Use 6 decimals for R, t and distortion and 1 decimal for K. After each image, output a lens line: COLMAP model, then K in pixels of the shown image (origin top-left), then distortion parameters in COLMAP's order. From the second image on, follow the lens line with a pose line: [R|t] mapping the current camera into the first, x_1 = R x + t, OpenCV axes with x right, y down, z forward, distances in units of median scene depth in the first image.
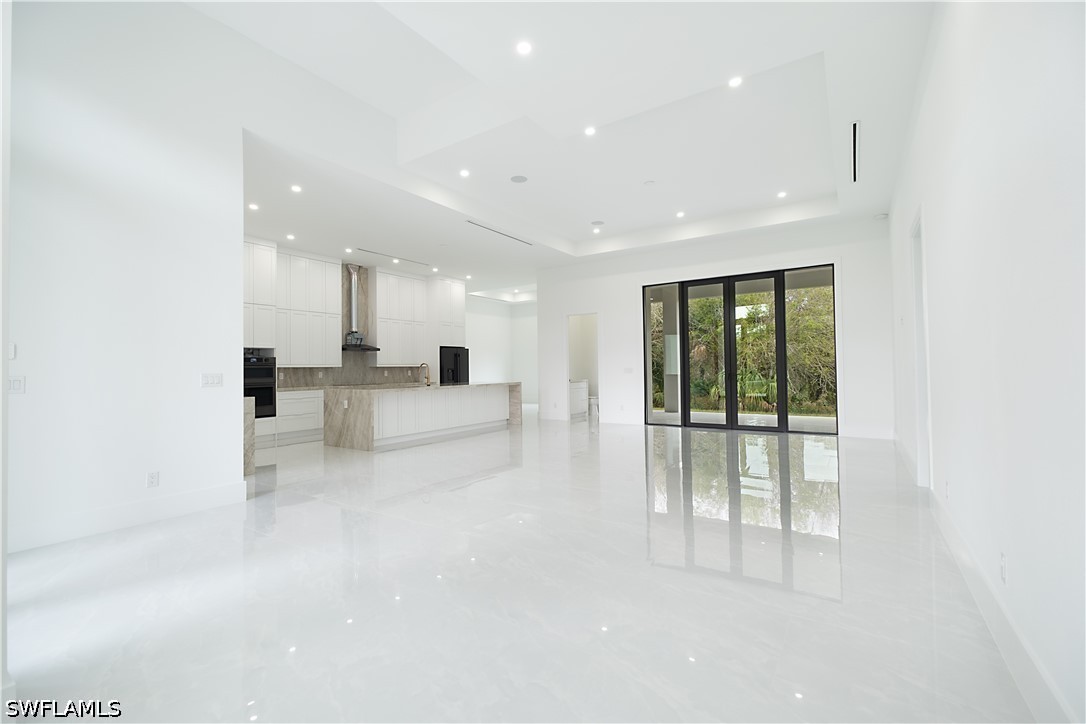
lens RADIAL K [[462.4, 0, 541.7], [0, 462.4, 357.9], [0, 0, 1]] dist [0.000147, -0.000101]
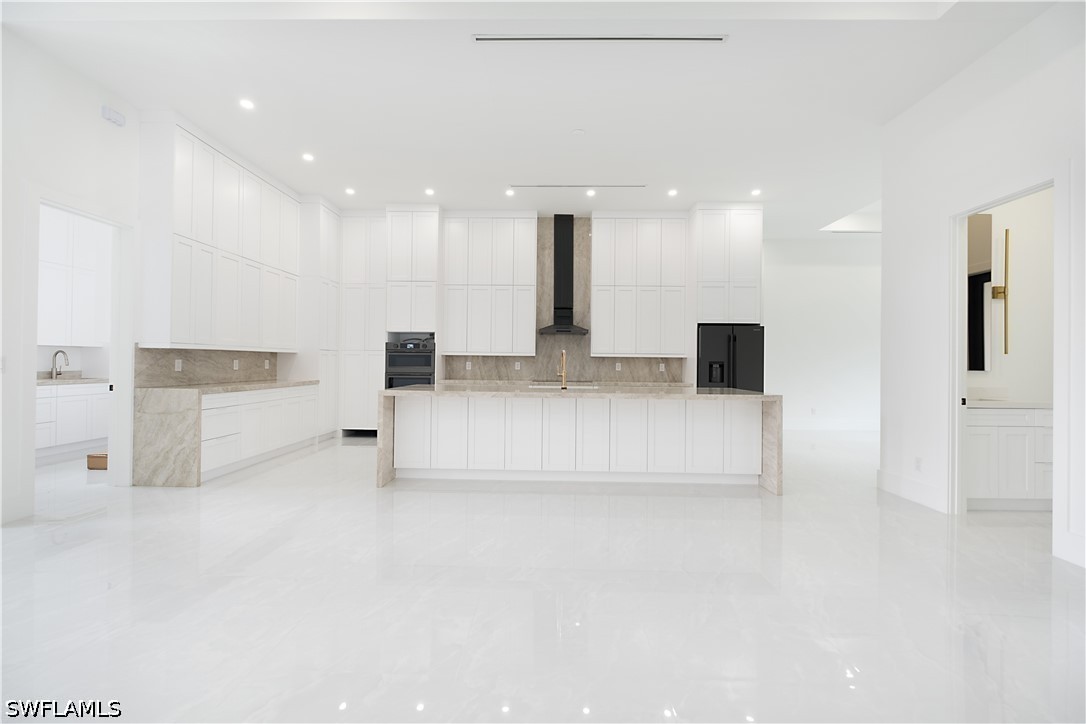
lens RADIAL K [[469.2, 0, 542.8], [0, 469.2, 359.7], [0, 0, 1]] dist [-0.001173, -0.000499]
pose [[0.540577, 0.015300, -0.841155, 0.212840], [0.000533, 0.999828, 0.018529, 0.011717], [0.841294, -0.010465, 0.540476, 0.614671]]
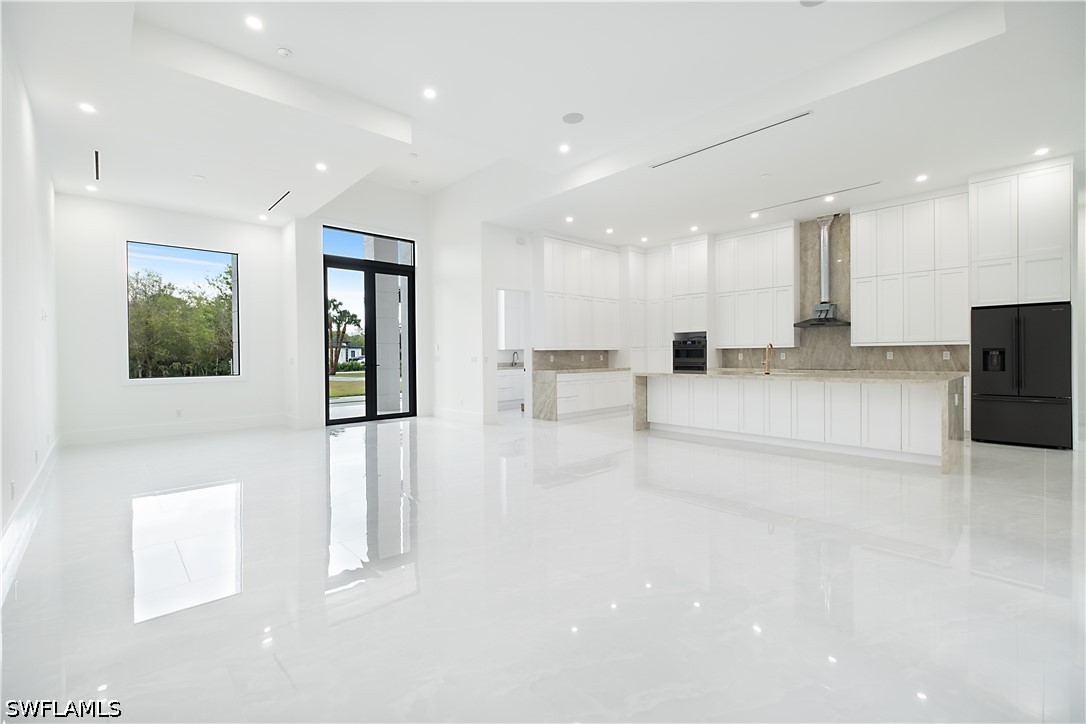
lens RADIAL K [[469.2, 0, 542.8], [0, 469.2, 359.7], [0, 0, 1]] dist [-0.001173, -0.000499]
pose [[-0.224486, 0.027523, -0.974089, 0.520765], [0.035222, 0.999177, 0.020115, 0.008816], [0.973841, -0.029794, -0.225271, 0.758818]]
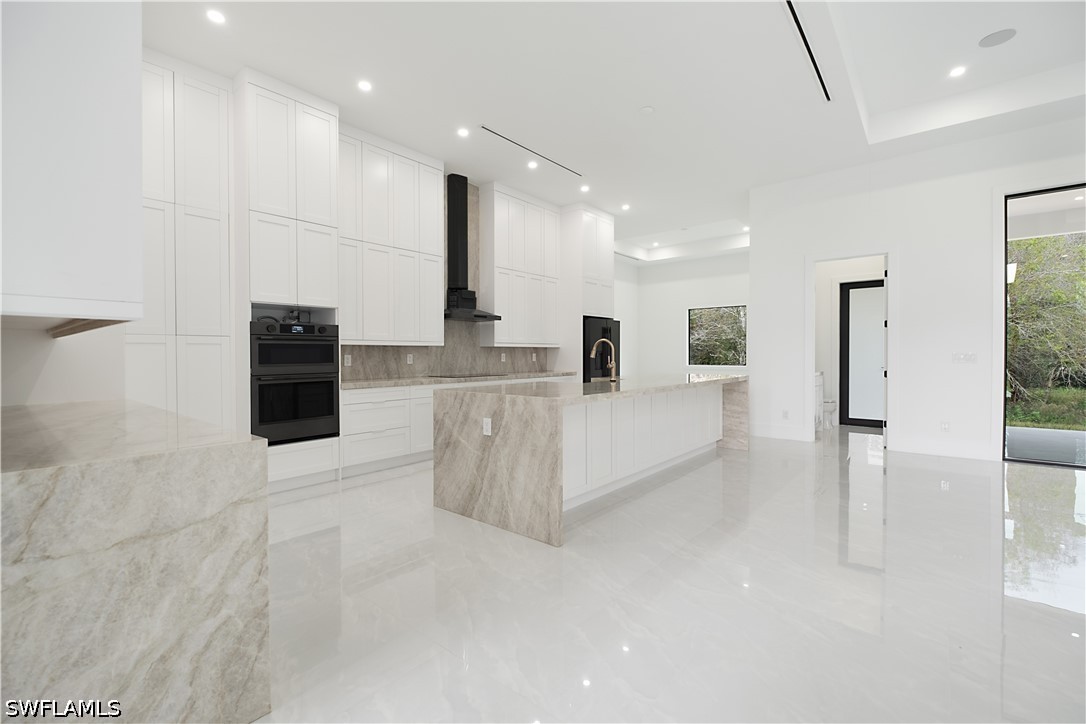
lens RADIAL K [[469.2, 0, 542.8], [0, 469.2, 359.7], [0, 0, 1]] dist [-0.001173, -0.000499]
pose [[0.993757, 0.012638, -0.110848, -0.245084], [-0.008580, 0.999278, 0.037013, 0.014066], [0.111236, -0.035831, 0.993148, 0.426543]]
